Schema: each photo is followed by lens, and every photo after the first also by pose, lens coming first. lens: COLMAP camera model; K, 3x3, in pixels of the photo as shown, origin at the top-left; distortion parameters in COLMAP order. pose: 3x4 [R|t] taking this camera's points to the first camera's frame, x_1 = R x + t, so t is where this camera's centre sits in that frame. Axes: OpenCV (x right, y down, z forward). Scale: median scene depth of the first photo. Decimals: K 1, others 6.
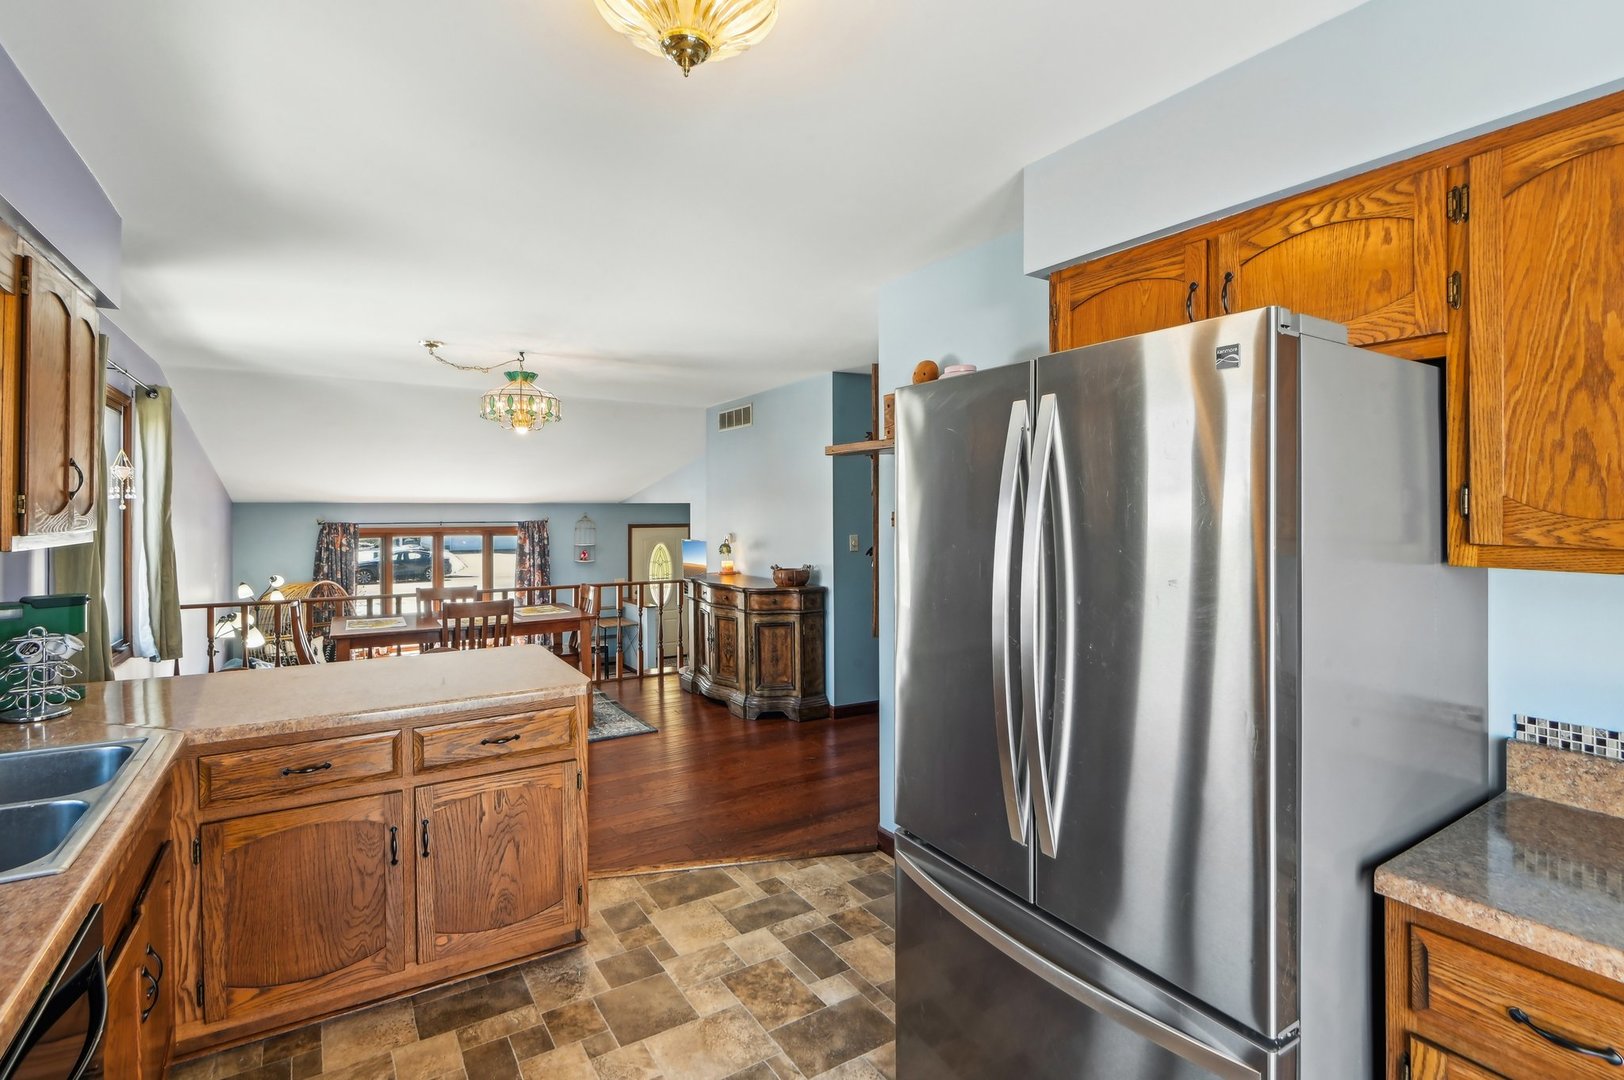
lens RADIAL K [[767.7, 0, 815.8], [0, 767.7, 489.4], [0, 0, 1]] dist [0.002561, -0.013468]
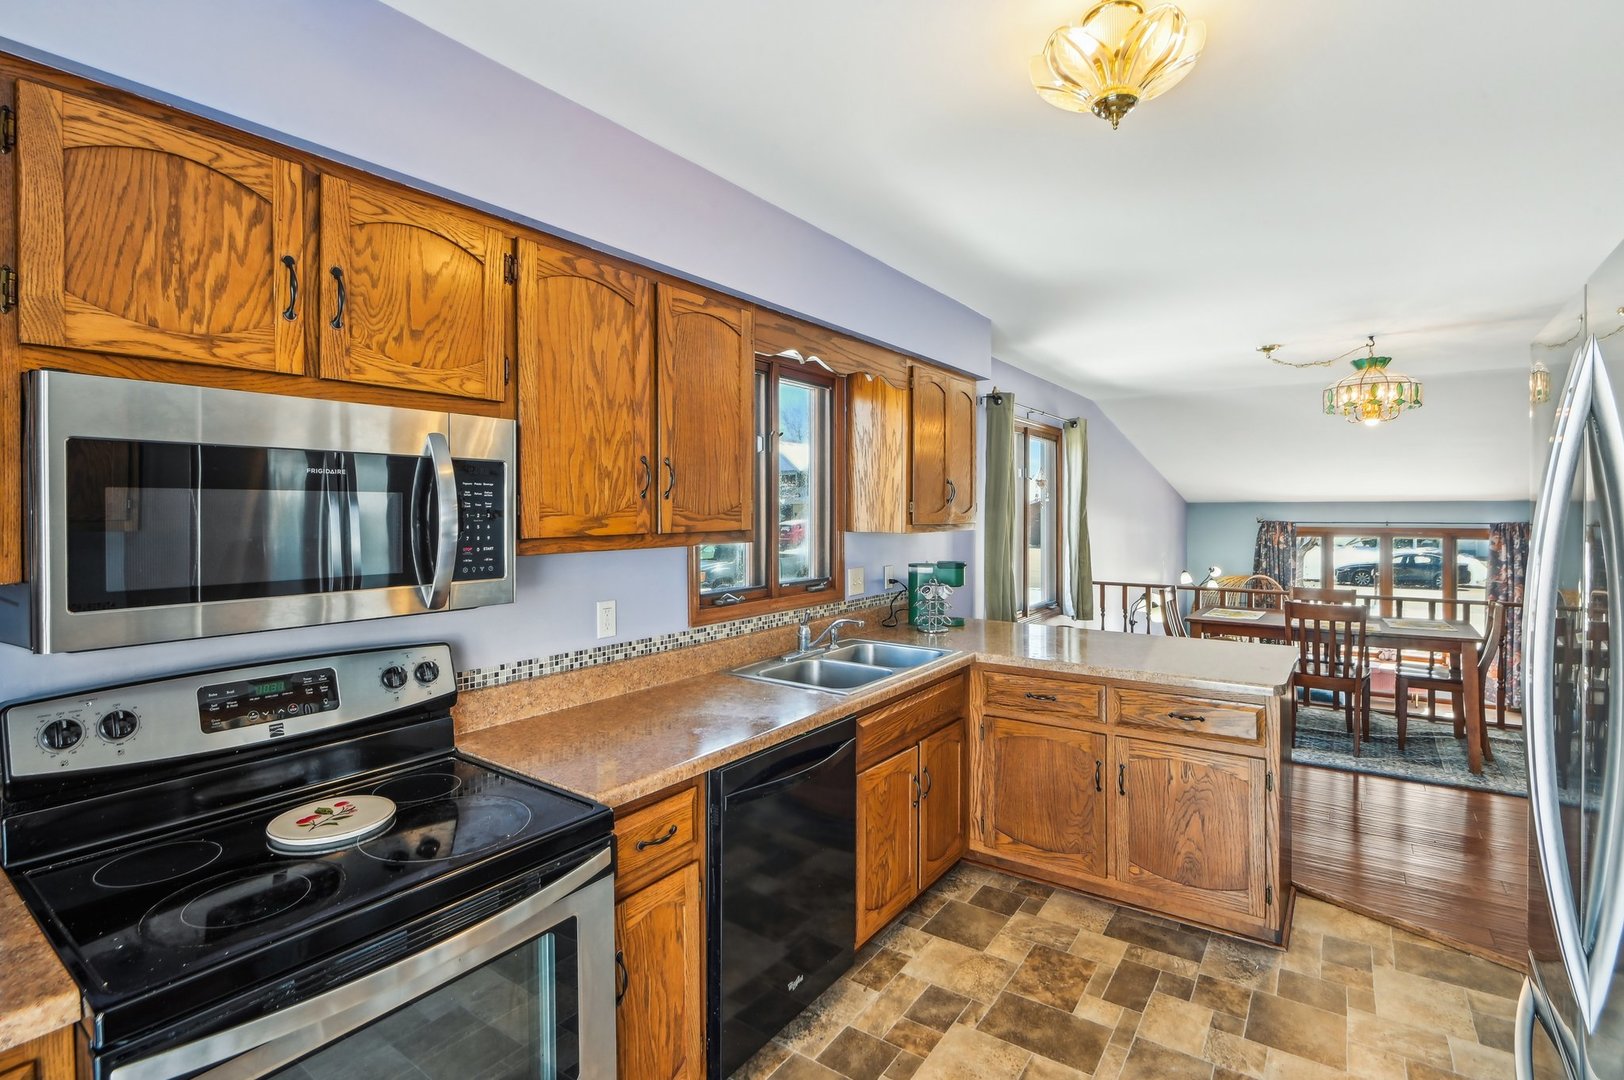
lens RADIAL K [[767.7, 0, 815.8], [0, 767.7, 489.4], [0, 0, 1]] dist [0.002561, -0.013468]
pose [[0.382516, -0.023239, -0.923657, 0.416410], [0.025099, 0.999576, -0.014755, -0.000443], [0.923608, -0.017539, 0.382937, 0.084126]]
